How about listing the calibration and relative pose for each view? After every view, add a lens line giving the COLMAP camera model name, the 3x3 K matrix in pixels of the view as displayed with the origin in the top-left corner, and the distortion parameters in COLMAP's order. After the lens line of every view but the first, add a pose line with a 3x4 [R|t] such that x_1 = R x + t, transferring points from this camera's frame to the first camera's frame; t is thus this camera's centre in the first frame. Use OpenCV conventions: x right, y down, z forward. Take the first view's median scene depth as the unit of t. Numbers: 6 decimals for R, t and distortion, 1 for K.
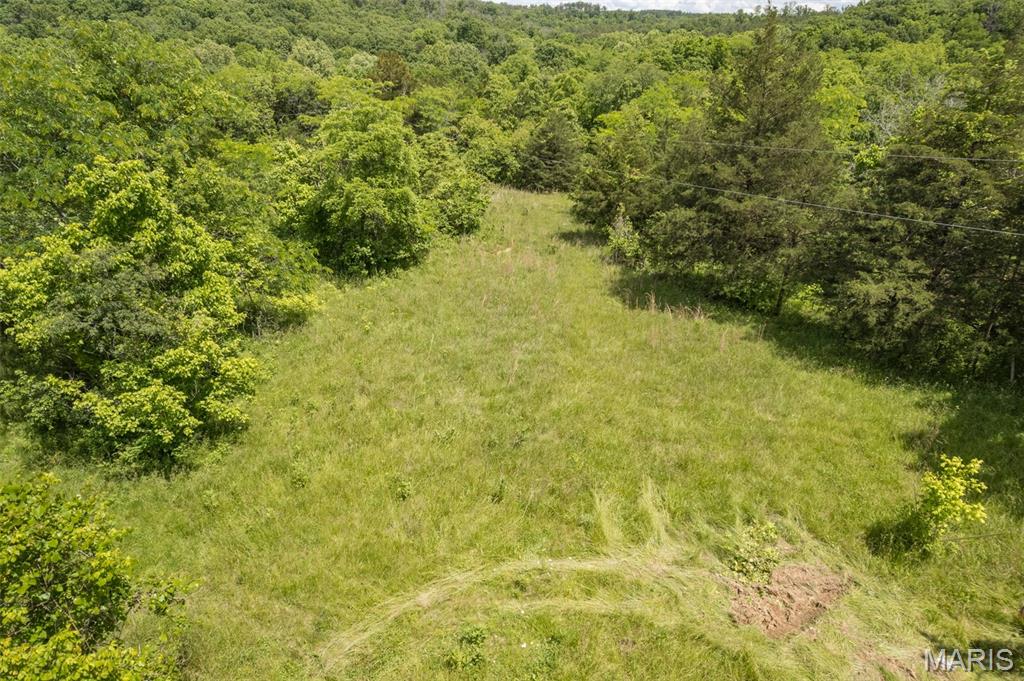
lens RADIAL K [[669.3, 0, 512.0], [0, 669.3, 340.5], [0, 0, 1]] dist [-0.074907, 0.065294]
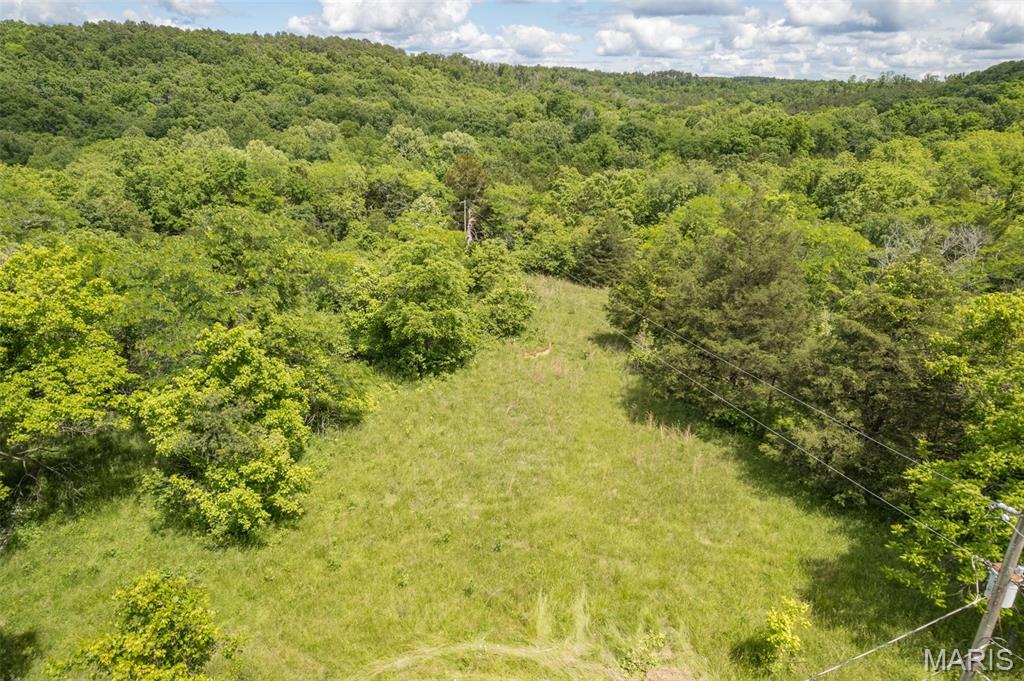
lens RADIAL K [[669.3, 0, 512.0], [0, 669.3, 340.5], [0, 0, 1]] dist [-0.074907, 0.065294]
pose [[0.990688, 0.050824, -0.126308, 0.097535], [-0.060245, 0.995589, -0.071918, -0.086359], [0.122096, 0.078857, 0.989381, -0.175179]]
